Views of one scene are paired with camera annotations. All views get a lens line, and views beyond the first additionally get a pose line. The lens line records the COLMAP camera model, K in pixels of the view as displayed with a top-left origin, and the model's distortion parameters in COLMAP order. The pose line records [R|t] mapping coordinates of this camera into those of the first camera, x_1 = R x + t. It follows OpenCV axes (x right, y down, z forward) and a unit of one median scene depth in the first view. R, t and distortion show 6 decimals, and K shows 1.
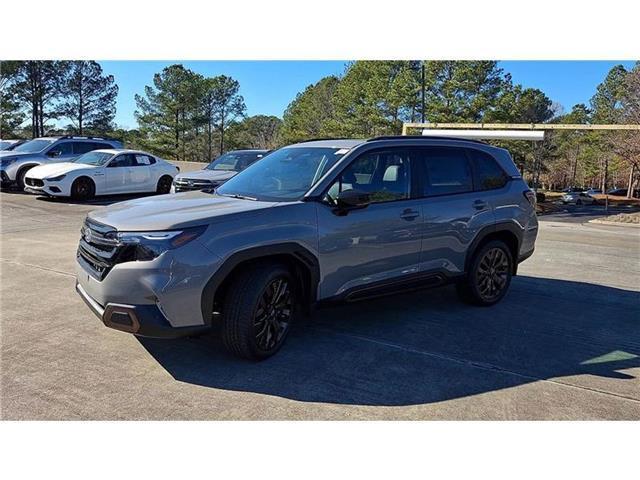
lens RADIAL K [[488.5, 0, 320.0], [0, 488.5, 240.0], [0, 0, 1]] dist [0.104873, -0.179125]
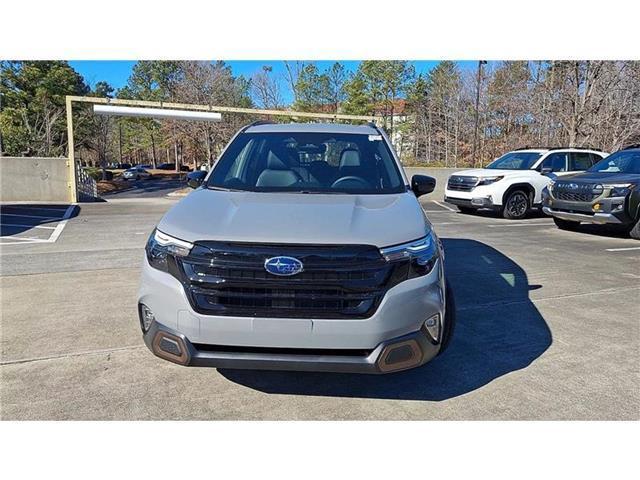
lens RADIAL K [[488.5, 0, 320.0], [0, 488.5, 240.0], [0, 0, 1]] dist [0.104873, -0.179125]
pose [[0.624392, -0.161554, 0.764221, -0.262577], [0.126805, 0.986364, 0.104910, -0.030511], [-0.770749, 0.031402, 0.636364, 0.148025]]
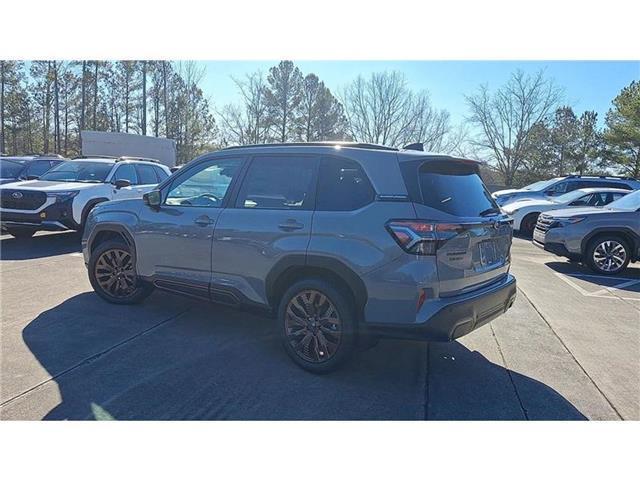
lens RADIAL K [[488.5, 0, 320.0], [0, 488.5, 240.0], [0, 0, 1]] dist [0.104873, -0.179125]
pose [[0.277995, 0.099359, -0.955430, 0.399651], [-0.192643, 0.980196, 0.045883, -0.034920], [0.941067, 0.171302, 0.291630, 0.308716]]
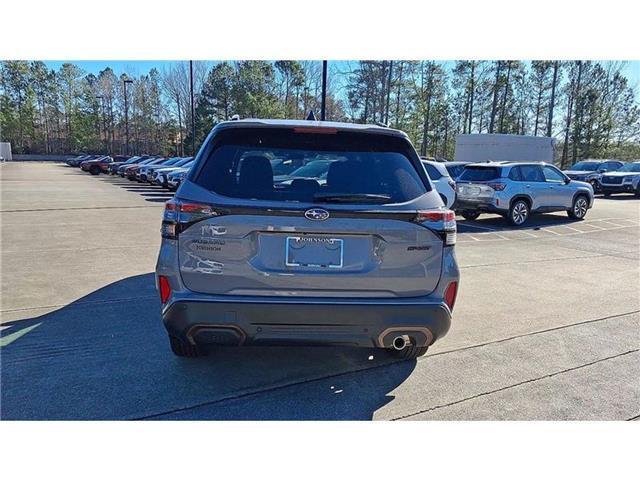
lens RADIAL K [[497.5, 0, 318.8], [0, 497.5, 257.2], [0, 0, 1]] dist [-0.002646, -0.005856]
pose [[-0.513145, 0.107138, -0.851589, 0.336104], [-0.188862, 0.953766, 0.233796, -0.079736], [0.837265, 0.280804, -0.469186, 0.579085]]
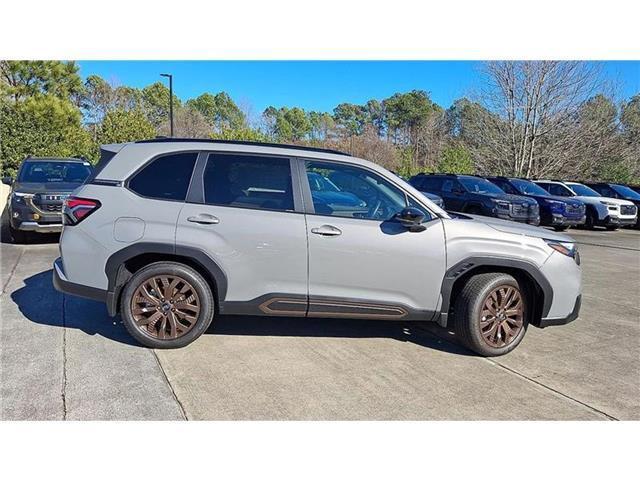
lens RADIAL K [[488.5, 0, 320.0], [0, 488.5, 240.0], [0, 0, 1]] dist [0.104873, -0.179125]
pose [[-0.840405, -0.136544, 0.524475, -0.162563], [0.015634, 0.961230, 0.275303, -0.114103], [-0.541733, 0.239566, -0.805688, 0.680362]]
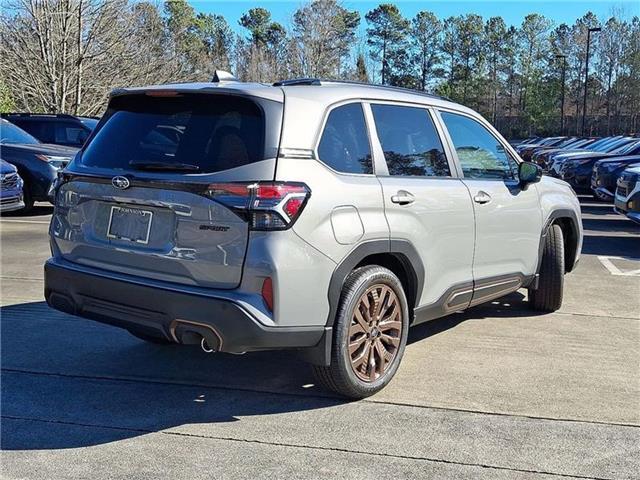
lens RADIAL K [[740.2, 0, 331.0], [0, 740.2, 241.0], [0, 0, 1]] dist [0.188428, -0.386697]
pose [[-0.956990, -0.007649, -0.290019, 0.172012], [-0.092031, 0.956026, 0.278468, -0.113440], [0.275135, 0.293182, -0.915612, 0.762818]]
